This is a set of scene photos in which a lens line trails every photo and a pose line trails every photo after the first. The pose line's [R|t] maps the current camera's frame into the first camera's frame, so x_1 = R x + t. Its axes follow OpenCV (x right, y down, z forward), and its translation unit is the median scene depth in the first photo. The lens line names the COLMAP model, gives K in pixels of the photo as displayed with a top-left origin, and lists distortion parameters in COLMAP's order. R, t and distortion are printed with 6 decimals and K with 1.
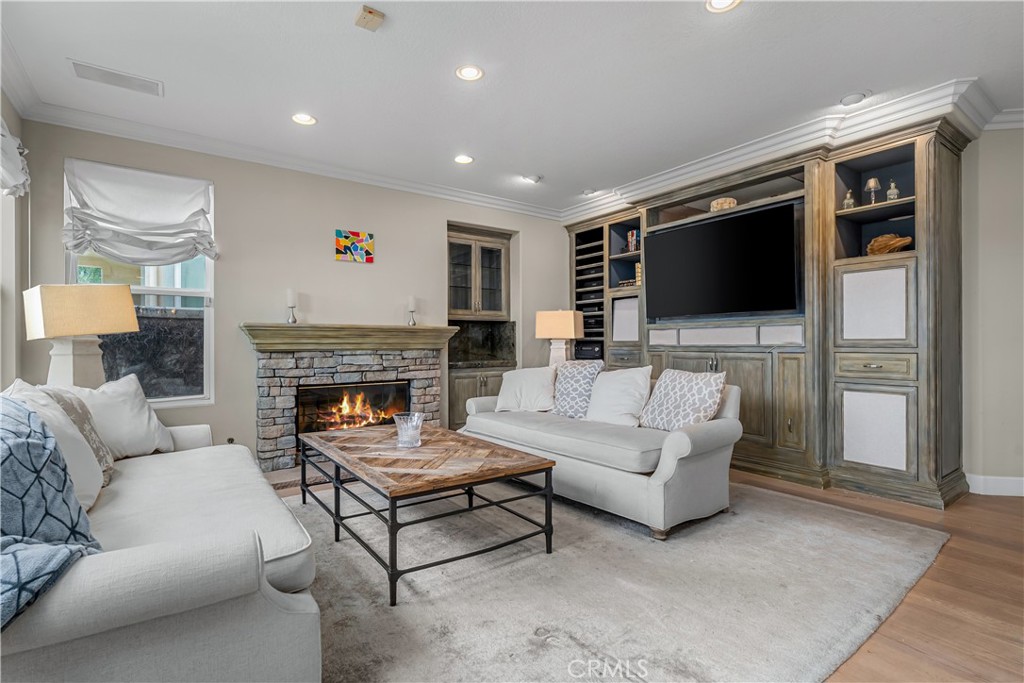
lens RADIAL K [[484.4, 0, 512.0], [0, 484.4, 341.5], [0, 0, 1]] dist [-0.003290, -0.000635]
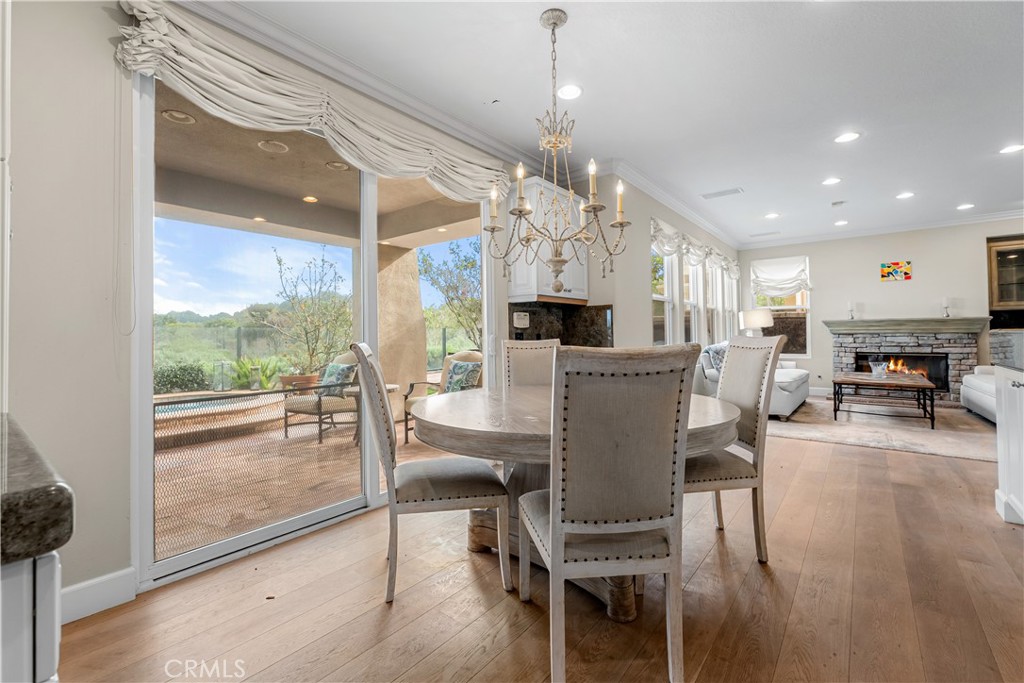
lens RADIAL K [[441.8, 0, 510.7], [0, 441.8, 326.1], [0, 0, 1]] dist [-0.001206, -0.000354]
pose [[0.272889, -0.016585, -0.961903, 0.781361], [0.011630, 0.999835, -0.013940, -0.001717], [0.961975, -0.007383, 0.273036, -0.700112]]
